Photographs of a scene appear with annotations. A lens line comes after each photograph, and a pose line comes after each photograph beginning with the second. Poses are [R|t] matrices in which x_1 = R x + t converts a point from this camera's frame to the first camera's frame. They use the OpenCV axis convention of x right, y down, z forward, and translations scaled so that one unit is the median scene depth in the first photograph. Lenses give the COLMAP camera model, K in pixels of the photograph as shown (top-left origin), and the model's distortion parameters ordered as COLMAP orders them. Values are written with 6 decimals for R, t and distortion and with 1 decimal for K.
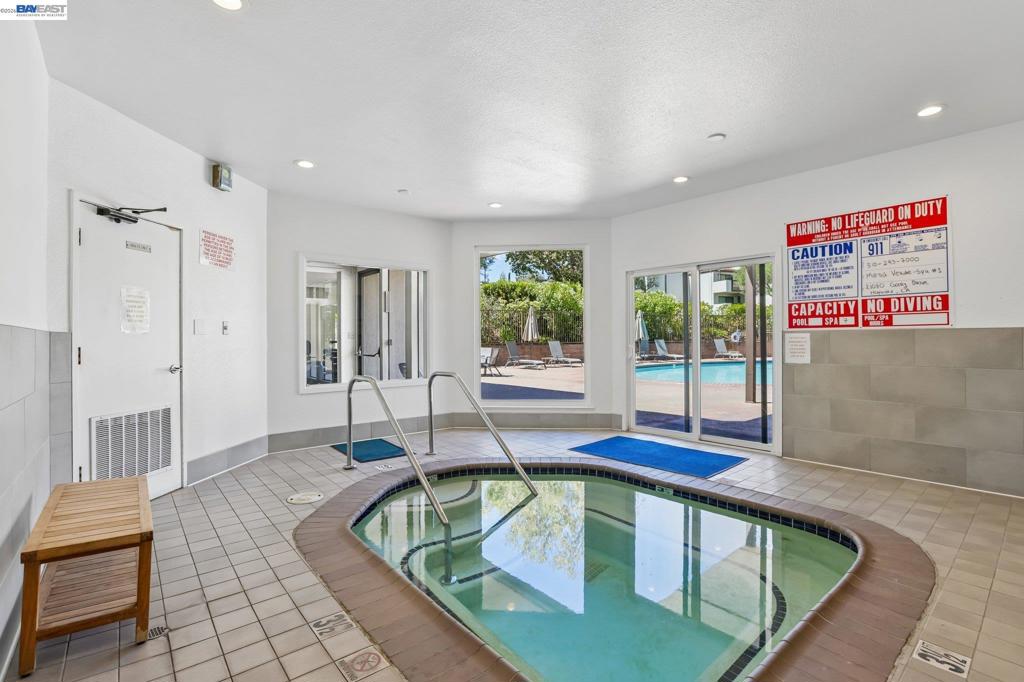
lens RADIAL K [[467.7, 0, 512.0], [0, 467.7, 341.0], [0, 0, 1]] dist [-0.039034, 0.008847]
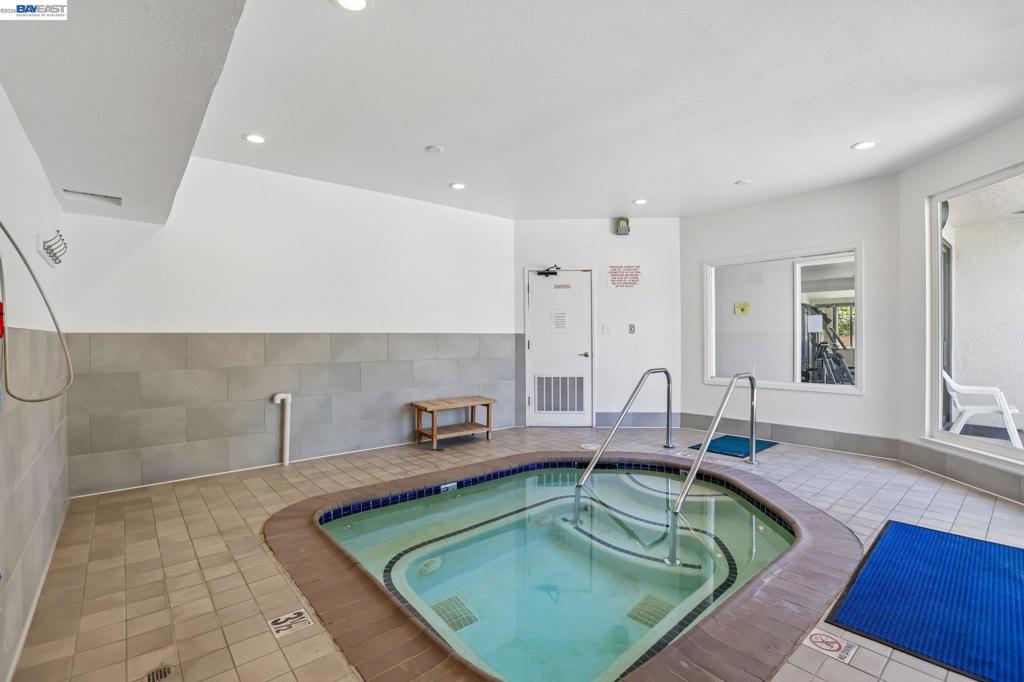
lens RADIAL K [[467.7, 0, 512.0], [0, 467.7, 341.0], [0, 0, 1]] dist [-0.039034, 0.008847]
pose [[0.009956, 0.011965, -0.999879, 1.124342], [0.001776, 0.999927, 0.011983, -0.010430], [0.999949, -0.001895, 0.009934, 0.826553]]
